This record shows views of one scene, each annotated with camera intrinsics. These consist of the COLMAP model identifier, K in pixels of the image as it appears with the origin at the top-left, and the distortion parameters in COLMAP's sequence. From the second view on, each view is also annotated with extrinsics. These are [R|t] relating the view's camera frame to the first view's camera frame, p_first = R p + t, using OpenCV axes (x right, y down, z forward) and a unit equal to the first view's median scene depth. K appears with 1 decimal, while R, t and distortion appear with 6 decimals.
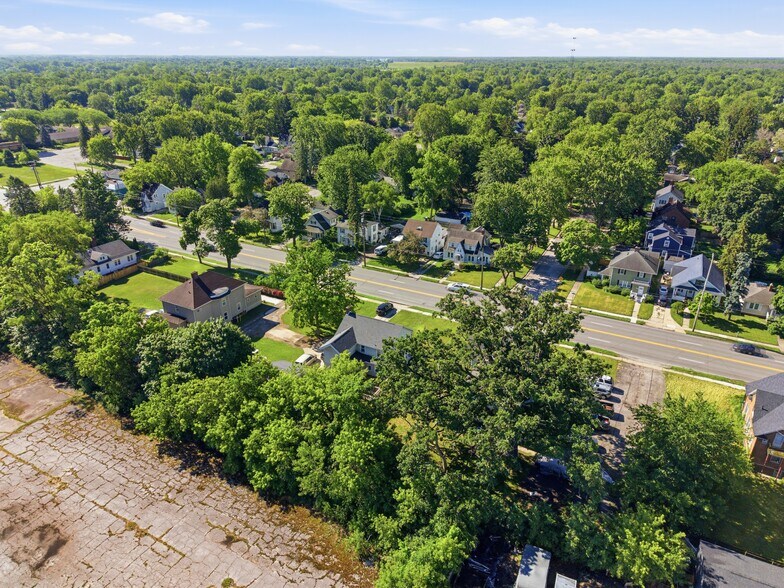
lens RADIAL K [[533.9, 0, 392.0], [0, 533.9, 294.0], [0, 0, 1]] dist [0.004397, 0.000217]
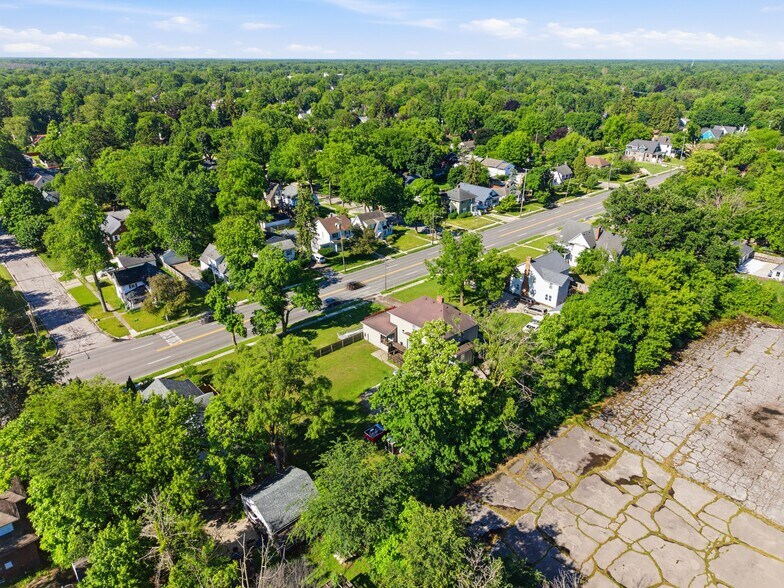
lens RADIAL K [[525.9, 0, 389.2], [0, 525.9, 287.2], [0, 0, 1]] dist [0.047989, -0.056937]
pose [[0.331476, -0.374325, 0.866028, -0.625778], [0.383520, 0.892122, 0.238810, -0.162484], [-0.861996, 0.252979, 0.439278, 0.359200]]
